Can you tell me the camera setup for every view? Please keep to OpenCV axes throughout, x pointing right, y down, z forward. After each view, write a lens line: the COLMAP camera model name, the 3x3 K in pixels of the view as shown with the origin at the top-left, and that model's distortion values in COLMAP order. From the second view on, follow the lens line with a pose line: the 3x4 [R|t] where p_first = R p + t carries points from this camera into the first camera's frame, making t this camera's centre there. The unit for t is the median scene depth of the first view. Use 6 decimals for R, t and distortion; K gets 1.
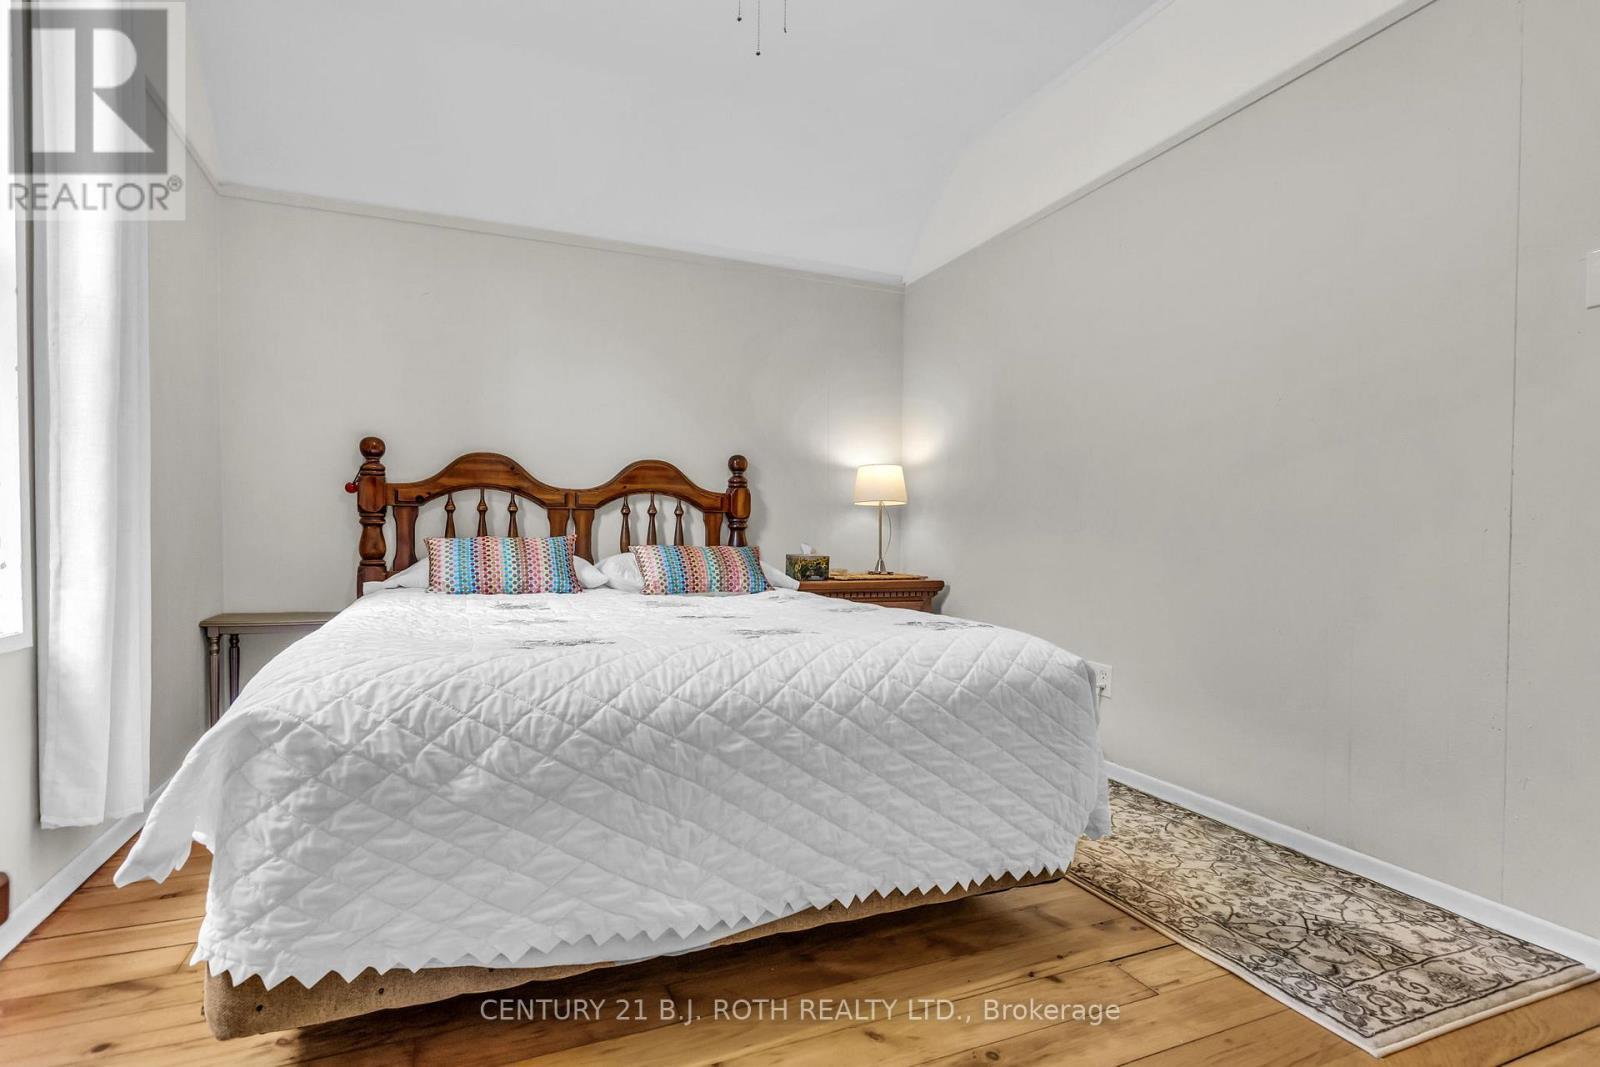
lens RADIAL K [[734.8, 0, 795.6], [0, 734.8, 541.8], [0, 0, 1]] dist [-0.003929, -0.001155]
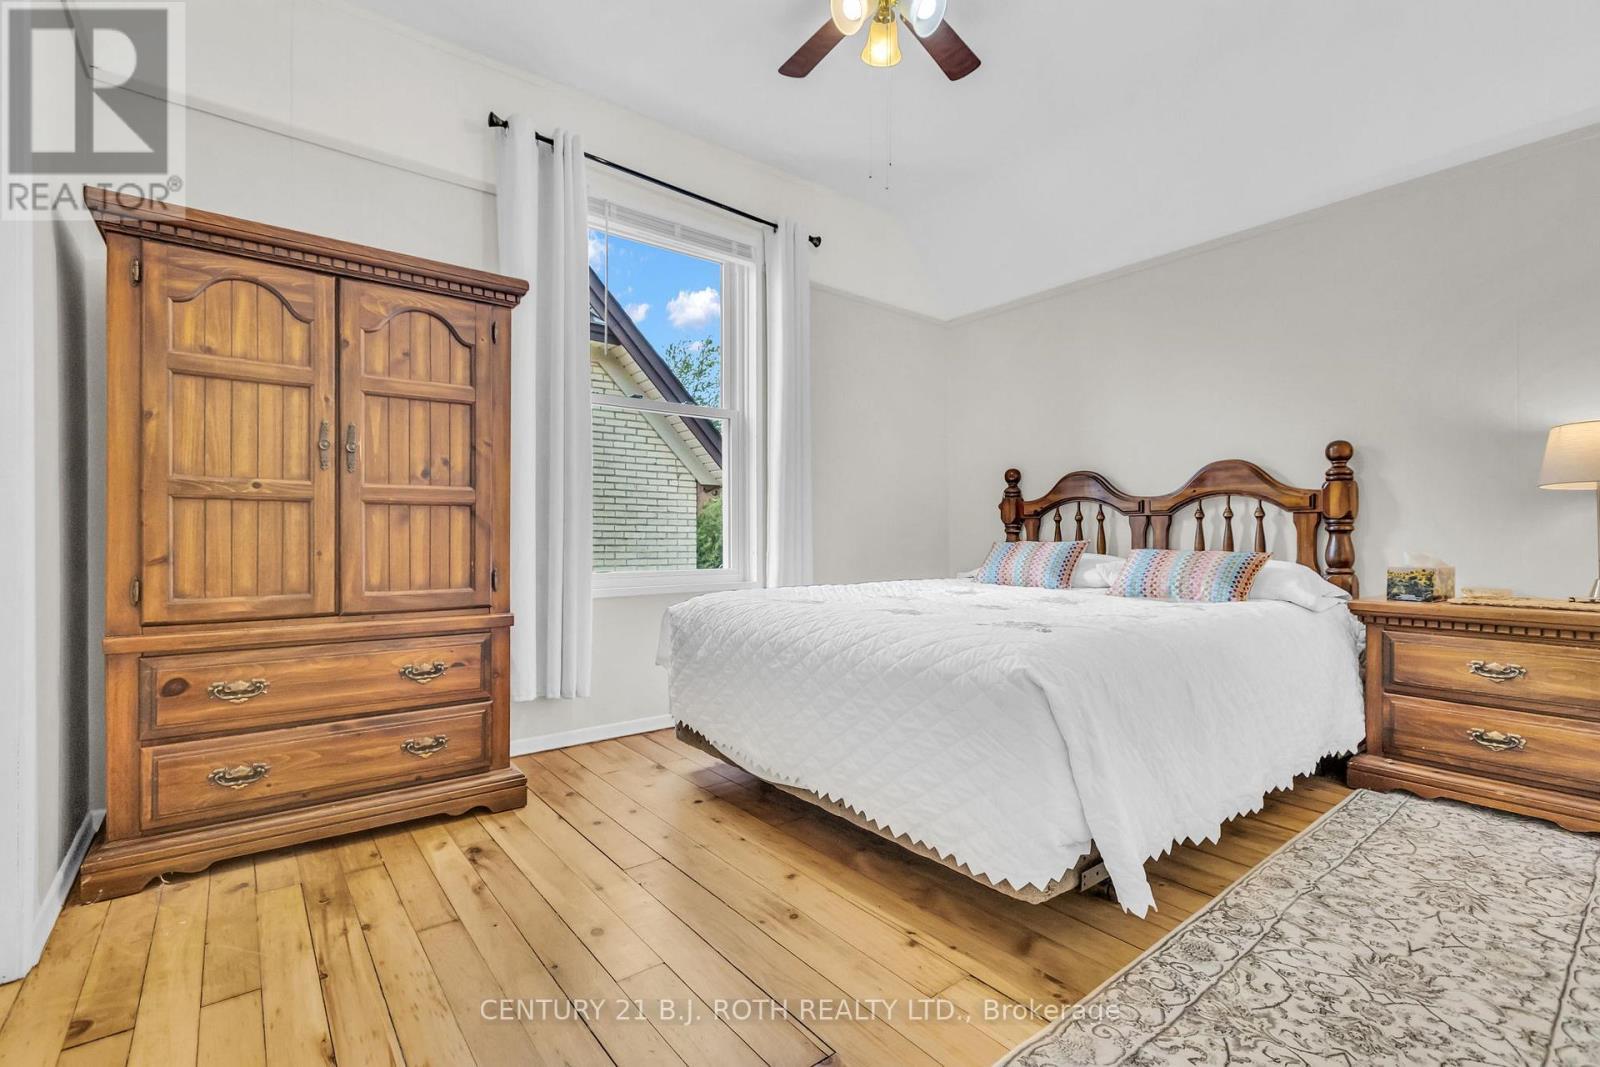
lens RADIAL K [[729.9, 0, 793.2], [0, 729.9, 534.6], [0, 0, 1]] dist [0.000201, 0.000043]
pose [[0.276669, -0.012330, -0.960886, 0.599747], [-0.009249, 0.999837, -0.015493, 0.004096], [0.960921, 0.013174, 0.276510, 0.232352]]
